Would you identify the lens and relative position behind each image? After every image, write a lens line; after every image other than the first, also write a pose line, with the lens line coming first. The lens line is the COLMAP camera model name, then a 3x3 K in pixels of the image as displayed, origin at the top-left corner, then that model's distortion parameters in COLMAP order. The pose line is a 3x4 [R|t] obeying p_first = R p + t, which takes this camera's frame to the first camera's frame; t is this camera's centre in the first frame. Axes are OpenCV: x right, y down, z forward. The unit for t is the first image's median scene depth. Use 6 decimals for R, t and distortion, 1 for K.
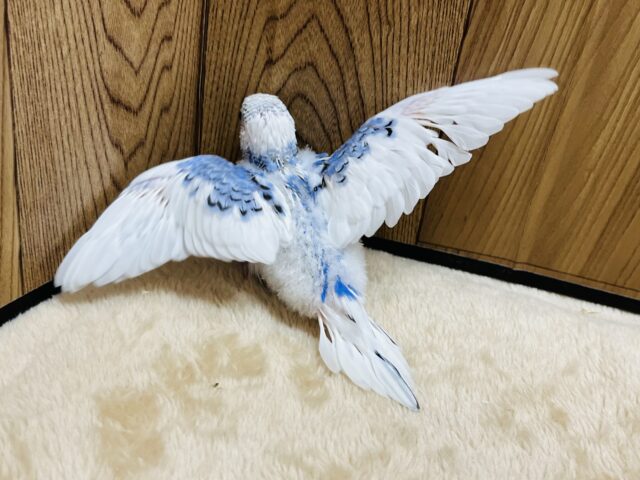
lens RADIAL K [[823.5, 0, 335.8], [0, 823.5, 252.2], [0, 0, 1]] dist [0.013367, 0.000000]
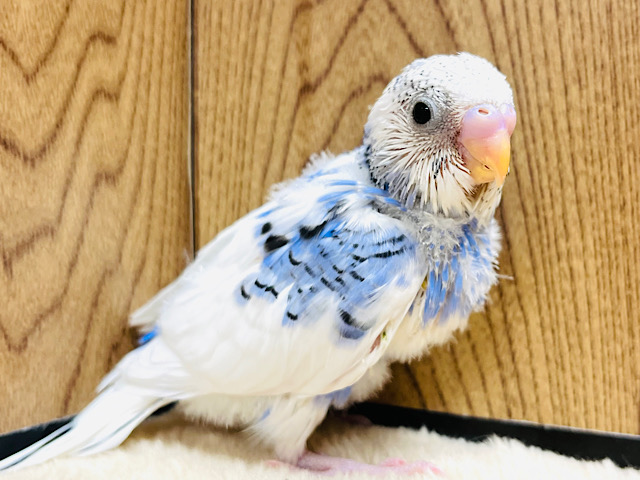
lens RADIAL K [[885.8, 0, 390.4], [0, 885.8, 229.0], [0, 0, 1]] dist [0.005404, 0.000000]
pose [[0.982707, -0.111531, -0.147813, 0.051646], [0.034766, 0.895192, -0.444324, 0.115744], [0.181877, 0.431501, 0.883588, 0.549401]]
